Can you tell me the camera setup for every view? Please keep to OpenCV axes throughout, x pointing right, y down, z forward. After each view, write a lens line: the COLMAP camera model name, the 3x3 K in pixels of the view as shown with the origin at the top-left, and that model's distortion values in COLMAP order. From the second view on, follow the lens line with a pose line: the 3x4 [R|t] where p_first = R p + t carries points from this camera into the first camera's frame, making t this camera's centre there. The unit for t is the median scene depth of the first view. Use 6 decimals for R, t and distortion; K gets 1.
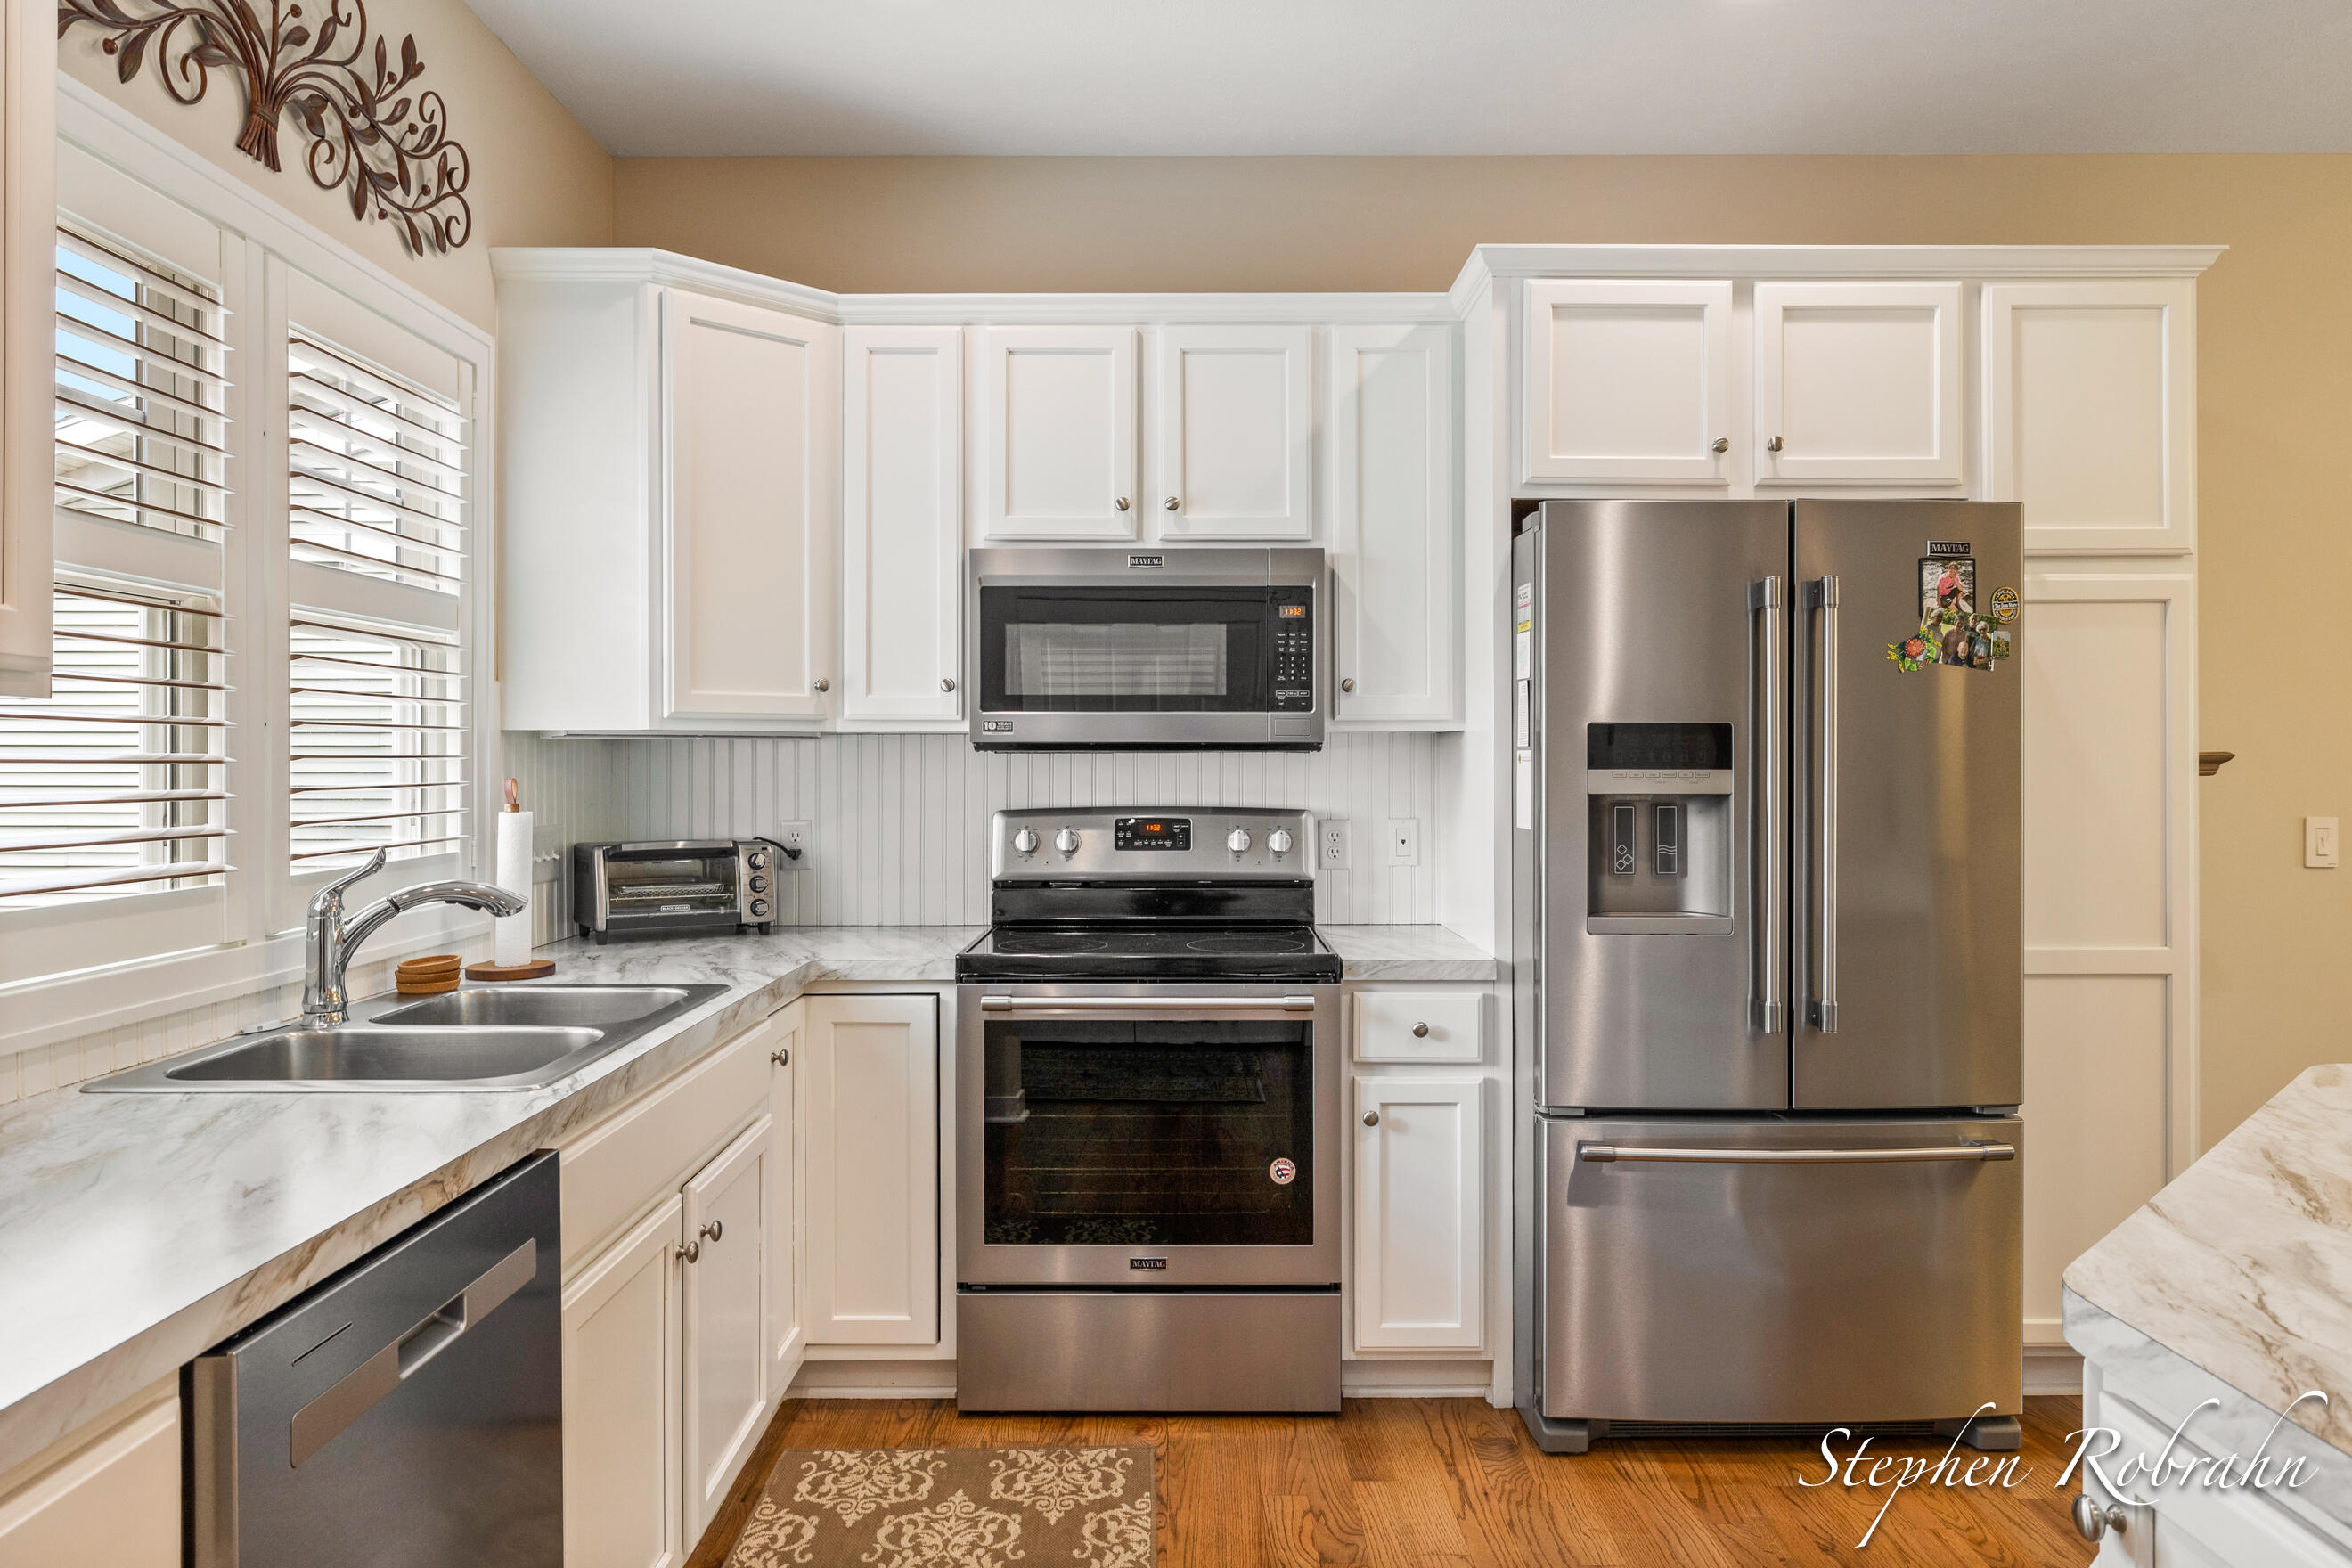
lens RADIAL K [[1488.4, 0, 1153.8], [0, 1488.4, 770.4], [0, 0, 1]] dist [-0.002861, 0.000133]
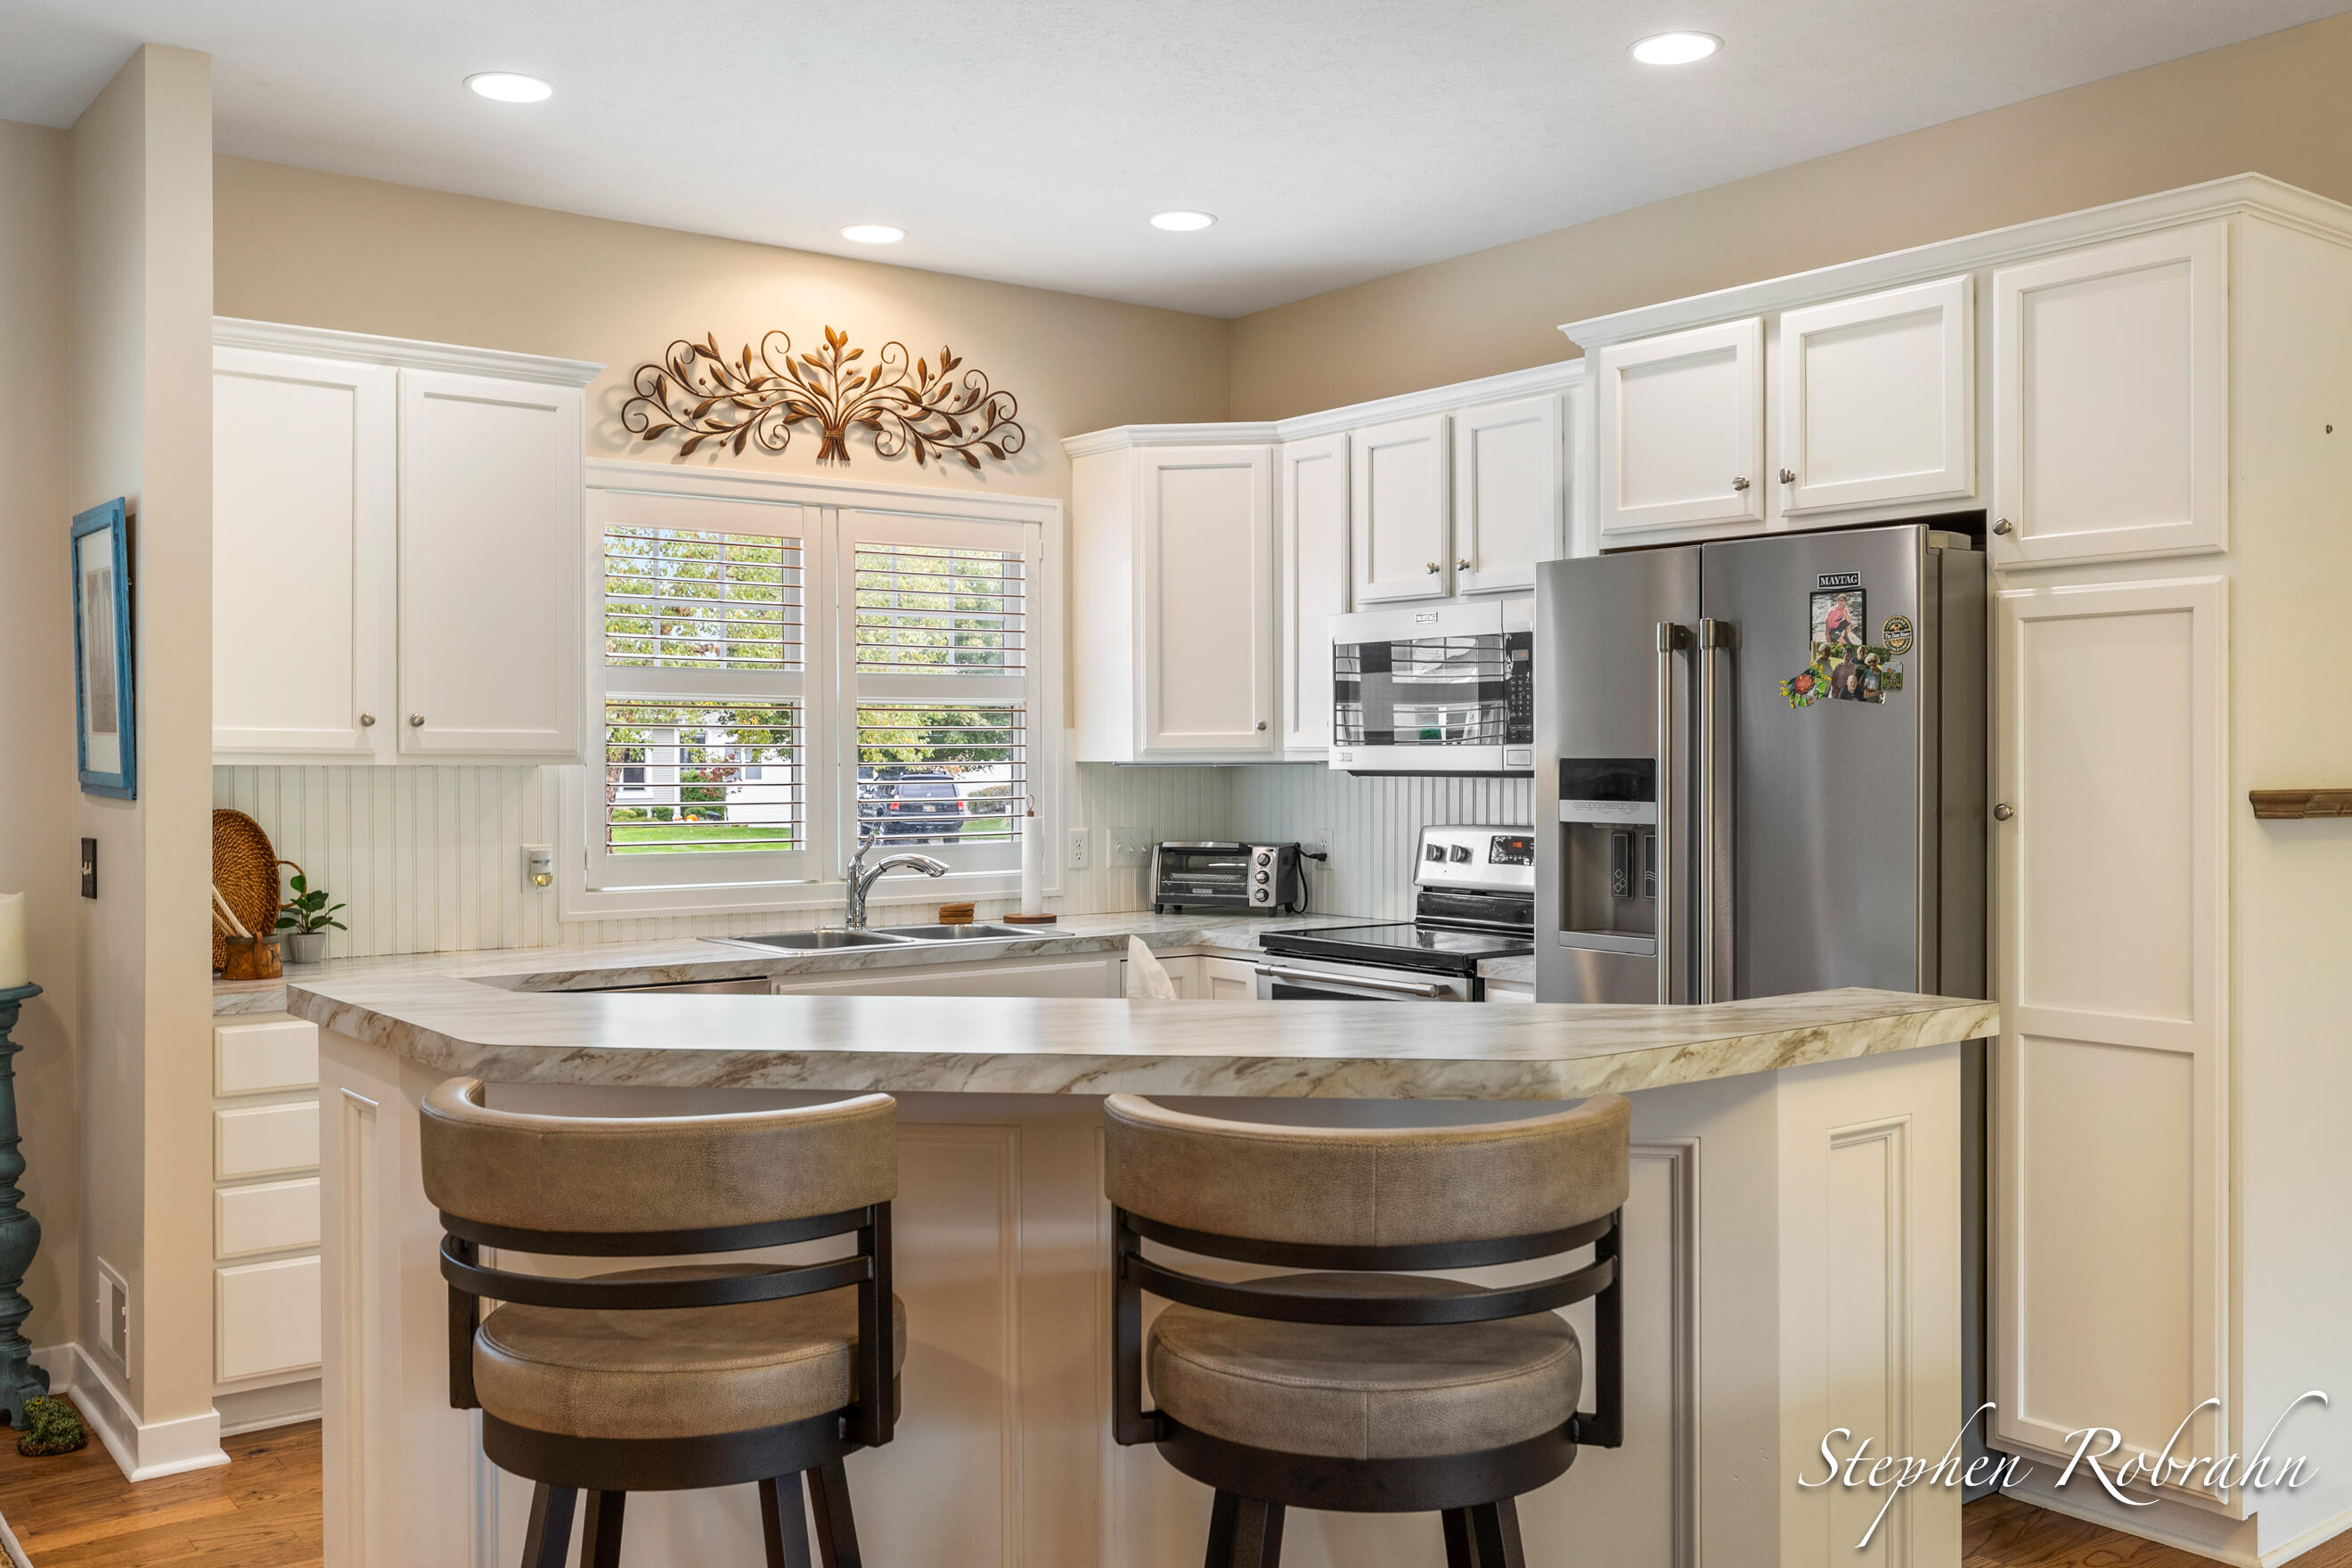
lens RADIAL K [[2041.8, 0, 1176.0], [0, 2041.8, 784.0], [0, 0, 1]] dist [-0.005887, -0.001066]
pose [[0.610342, 0.008412, -0.792093, 1.336586], [-0.000225, 0.999945, 0.010446, -0.028734], [0.792138, -0.006198, 0.610310, -0.171938]]
